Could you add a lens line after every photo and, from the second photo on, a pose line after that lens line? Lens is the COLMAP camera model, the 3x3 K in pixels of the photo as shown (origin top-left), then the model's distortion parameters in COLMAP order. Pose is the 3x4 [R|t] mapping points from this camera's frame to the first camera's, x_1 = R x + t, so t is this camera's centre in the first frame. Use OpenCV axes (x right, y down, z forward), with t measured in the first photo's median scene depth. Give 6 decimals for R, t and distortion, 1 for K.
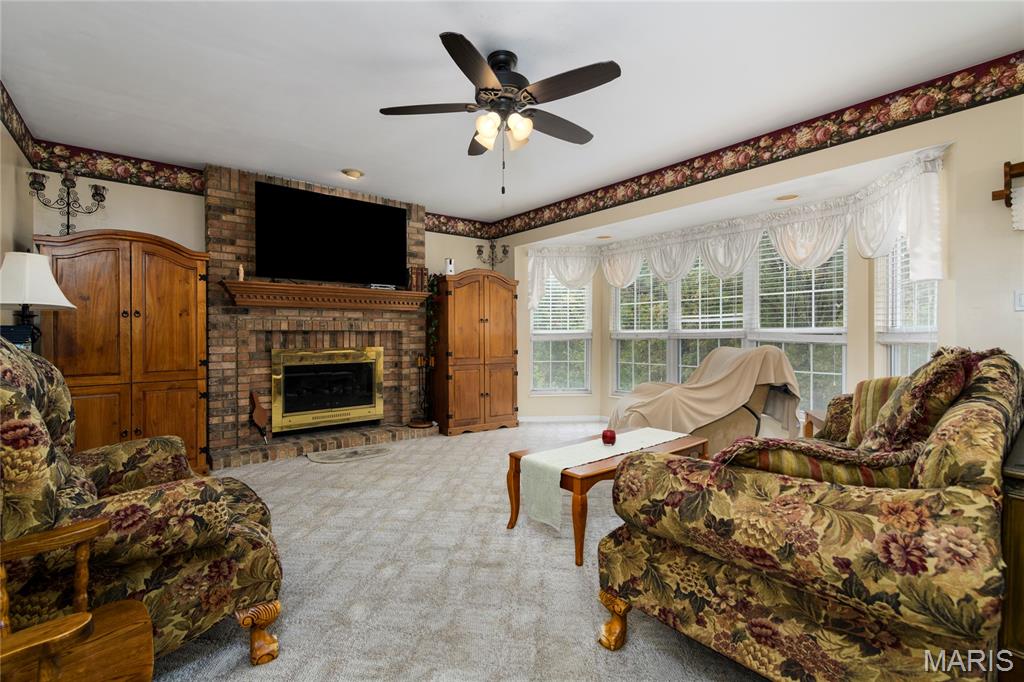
lens RADIAL K [[463.9, 0, 514.1], [0, 463.9, 336.9], [0, 0, 1]] dist [0.004232, -0.000924]
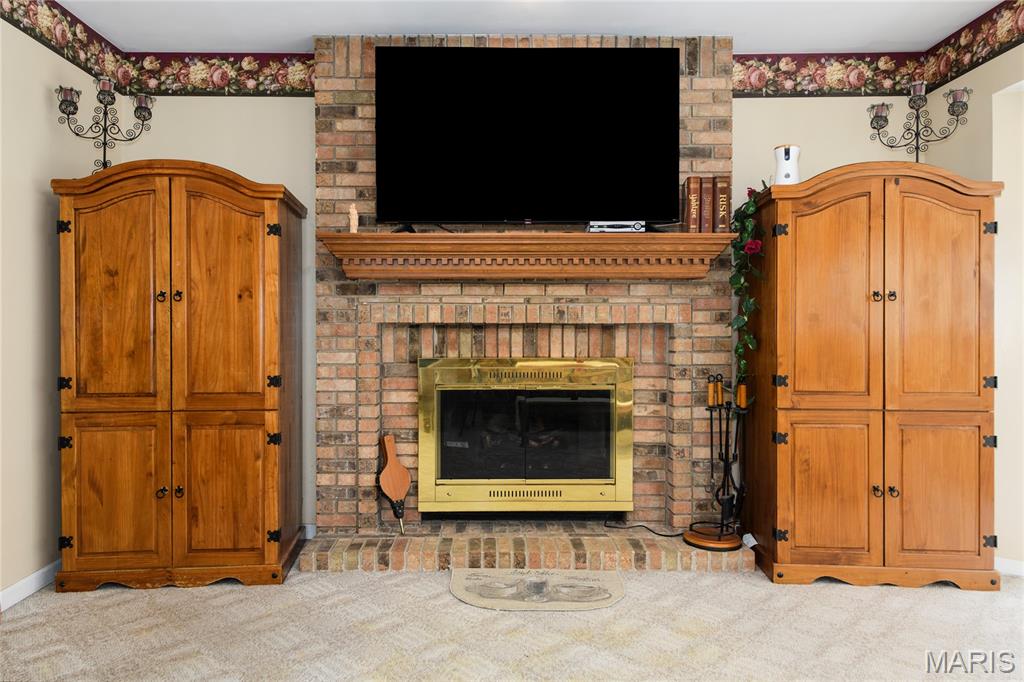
lens RADIAL K [[697.0, 0, 482.5], [0, 697.0, 334.6], [0, 0, 1]] dist [0.008551, -0.000231]
pose [[0.777163, 0.006879, -0.629262, 0.051126], [-0.005990, 0.999976, 0.003533, -0.004477], [0.629271, 0.001023, 0.777185, 0.432906]]
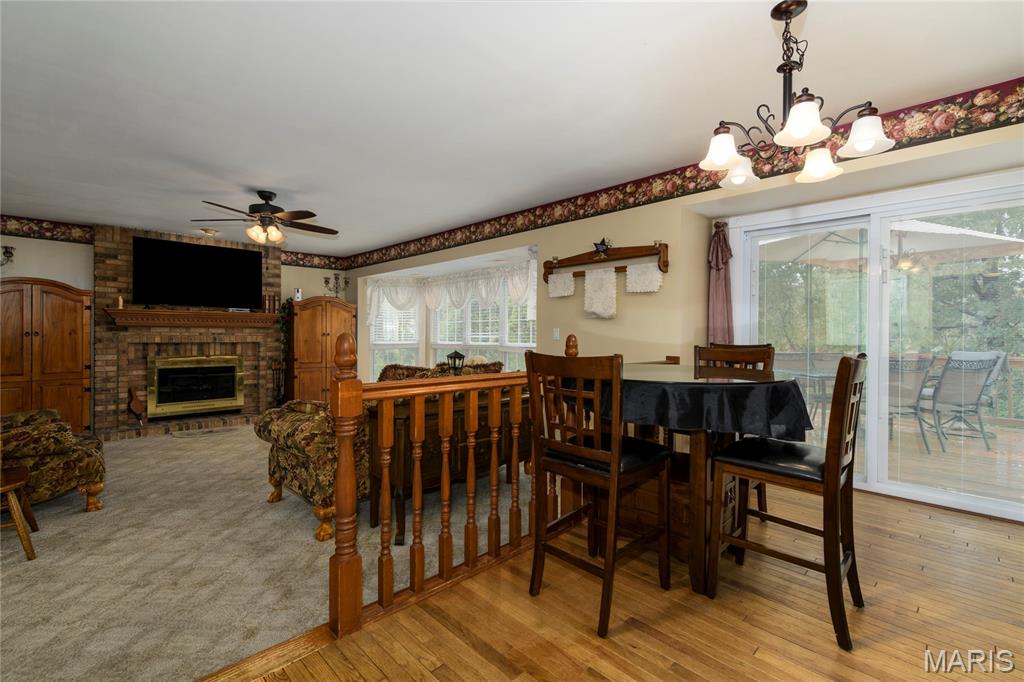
lens RADIAL K [[463.9, 0, 515.6], [0, 463.9, 336.6], [0, 0, 1]] dist [0.004232, -0.000924]
pose [[0.994795, 0.007421, 0.101626, 0.430774], [-0.007223, 0.999971, -0.002309, -0.038124], [-0.101641, 0.001563, 0.994820, -0.486198]]
